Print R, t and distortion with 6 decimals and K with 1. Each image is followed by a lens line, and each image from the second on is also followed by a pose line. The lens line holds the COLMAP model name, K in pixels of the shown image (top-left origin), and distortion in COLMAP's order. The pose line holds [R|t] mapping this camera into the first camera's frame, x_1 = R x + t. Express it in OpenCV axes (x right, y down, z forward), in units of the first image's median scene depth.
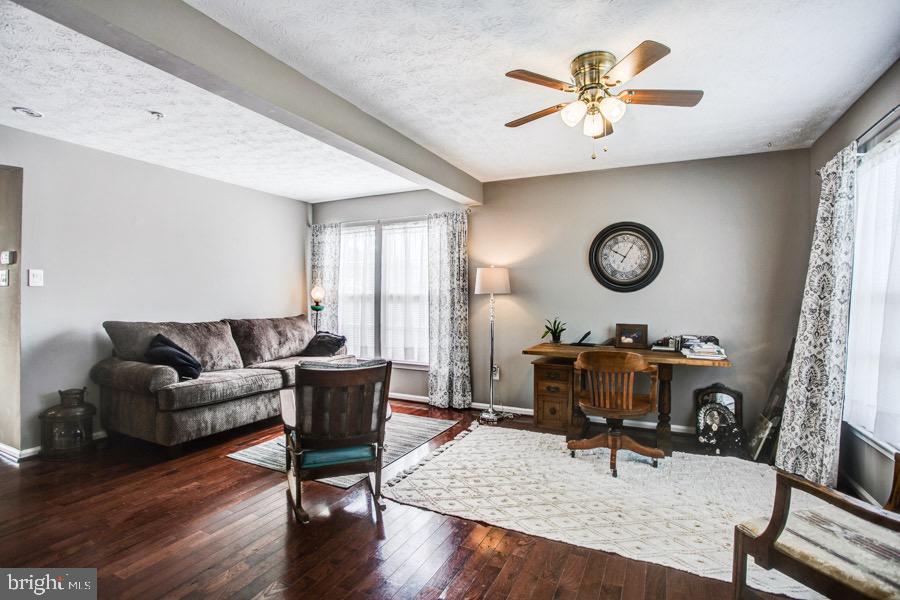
lens RADIAL K [[452.1, 0, 450.0], [0, 452.1, 300.0], [0, 0, 1]] dist [-0.002321, 0.000091]
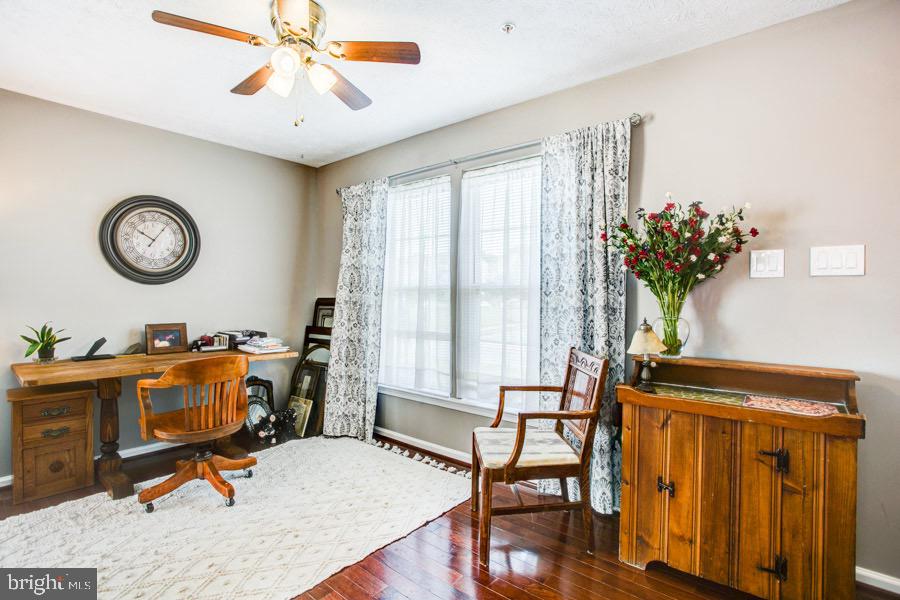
lens RADIAL K [[452.1, 0, 450.0], [0, 452.1, 300.0], [0, 0, 1]] dist [-0.002321, 0.000091]
pose [[0.259629, -0.015611, 0.965582, -0.300027], [0.003237, 0.999878, 0.015296, -0.000030], [-0.965703, -0.000846, 0.259648, 0.355252]]
